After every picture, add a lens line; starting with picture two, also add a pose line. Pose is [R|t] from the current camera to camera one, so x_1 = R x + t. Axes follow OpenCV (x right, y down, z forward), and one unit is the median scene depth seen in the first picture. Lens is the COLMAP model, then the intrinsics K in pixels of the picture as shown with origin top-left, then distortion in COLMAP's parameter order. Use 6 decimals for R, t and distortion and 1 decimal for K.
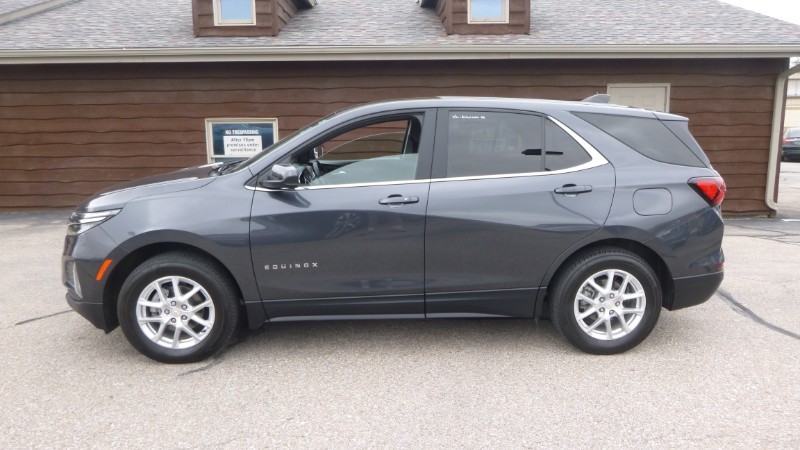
lens RADIAL K [[613.5, 0, 405.4], [0, 613.5, 225.8], [0, 0, 1]] dist [-0.015171, 0.002086]
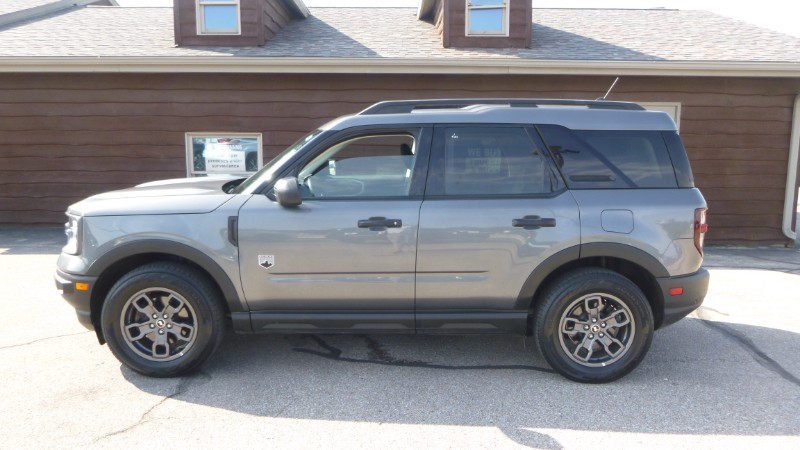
lens RADIAL K [[613.5, 0, 405.4], [0, 613.5, 227.6], [0, 0, 1]] dist [-0.015171, 0.002086]
pose [[0.999831, 0.016470, -0.008135, 0.022261], [-0.016663, 0.999567, -0.024270, -0.011672], [0.007731, 0.024401, 0.999672, 0.065418]]
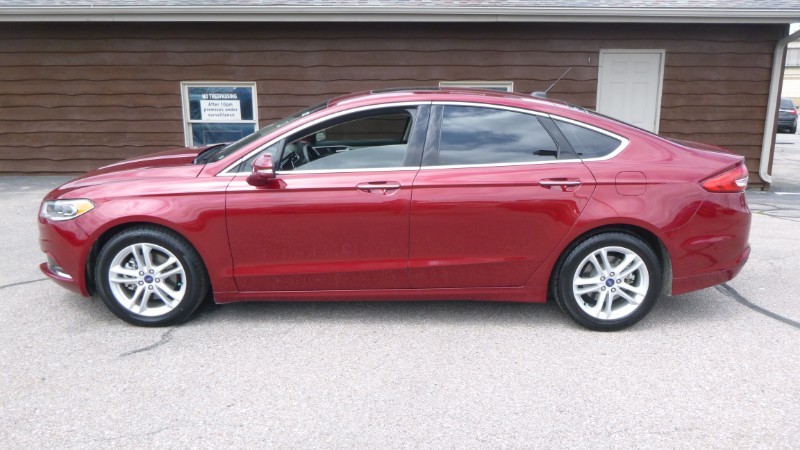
lens RADIAL K [[613.5, 0, 406.6], [0, 613.5, 228.1], [0, 0, 1]] dist [-0.015171, 0.002086]
pose [[0.999937, 0.009173, 0.006429, 0.023751], [-0.009518, 0.998393, 0.055871, -0.002911], [-0.005906, -0.055928, 0.998417, 0.028525]]
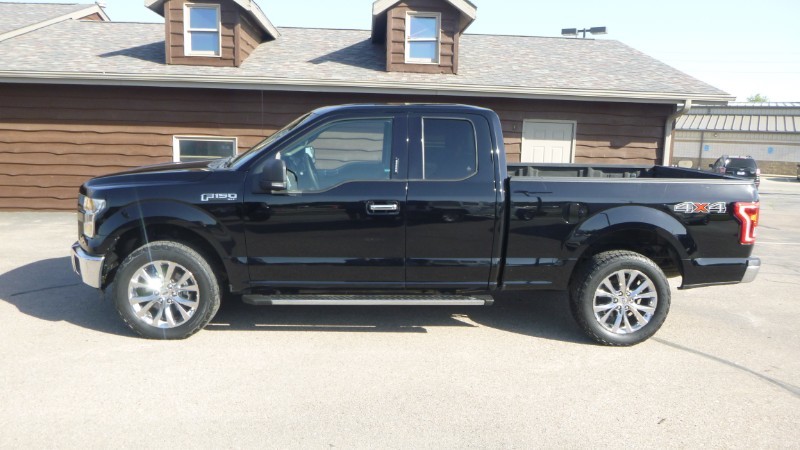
lens RADIAL K [[613.5, 0, 404.4], [0, 613.5, 228.0], [0, 0, 1]] dist [-0.015171, 0.002086]
pose [[0.998659, 0.033063, 0.039844, 0.064886], [-0.032037, 0.999145, -0.026119, 0.013572], [-0.040674, 0.024808, 0.998864, -0.156359]]
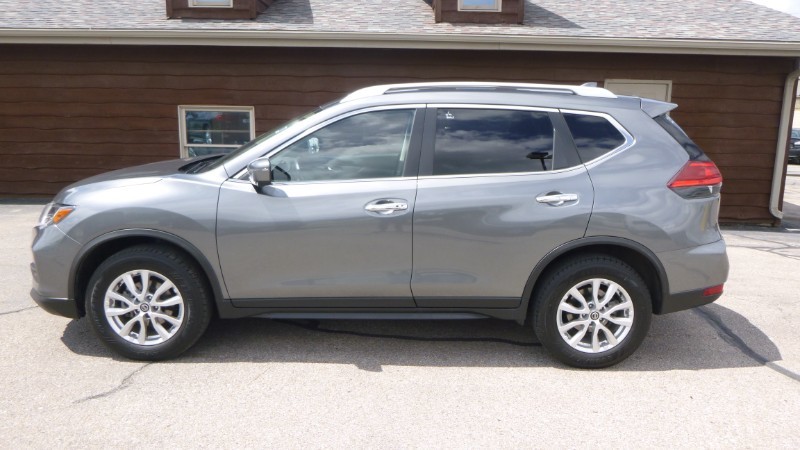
lens RADIAL K [[613.5, 0, 406.4], [0, 613.5, 229.0], [0, 0, 1]] dist [-0.015171, 0.002086]
pose [[0.999561, 0.028157, -0.009249, 0.041477], [-0.027962, 0.999397, 0.020592, -0.013455], [0.009823, -0.020324, 0.999745, 0.053898]]
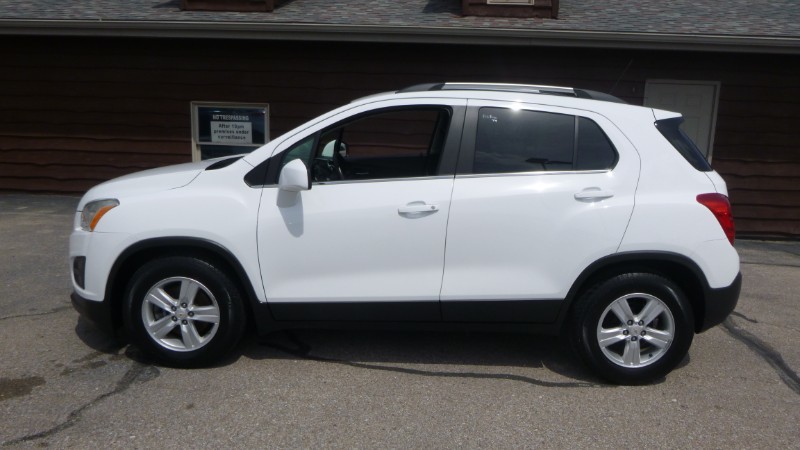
lens RADIAL K [[613.5, 0, 405.8], [0, 613.5, 225.2], [0, 0, 1]] dist [-0.015171, 0.002086]
pose [[0.996755, 0.051695, -0.061710, 0.056876], [-0.050890, 0.998598, 0.014549, -0.021573], [0.062375, -0.011361, 0.997988, 0.116740]]
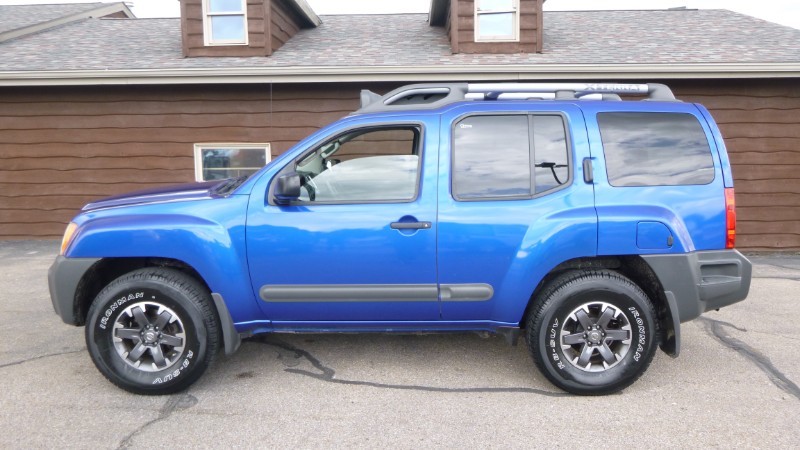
lens RADIAL K [[613.5, 0, 406.1], [0, 613.5, 227.4], [0, 0, 1]] dist [-0.015171, 0.002086]
pose [[0.998938, 0.008436, -0.045290, 0.042705], [-0.009866, 0.999457, -0.031443, -0.020381], [0.045000, 0.031856, 0.998479, 0.082228]]
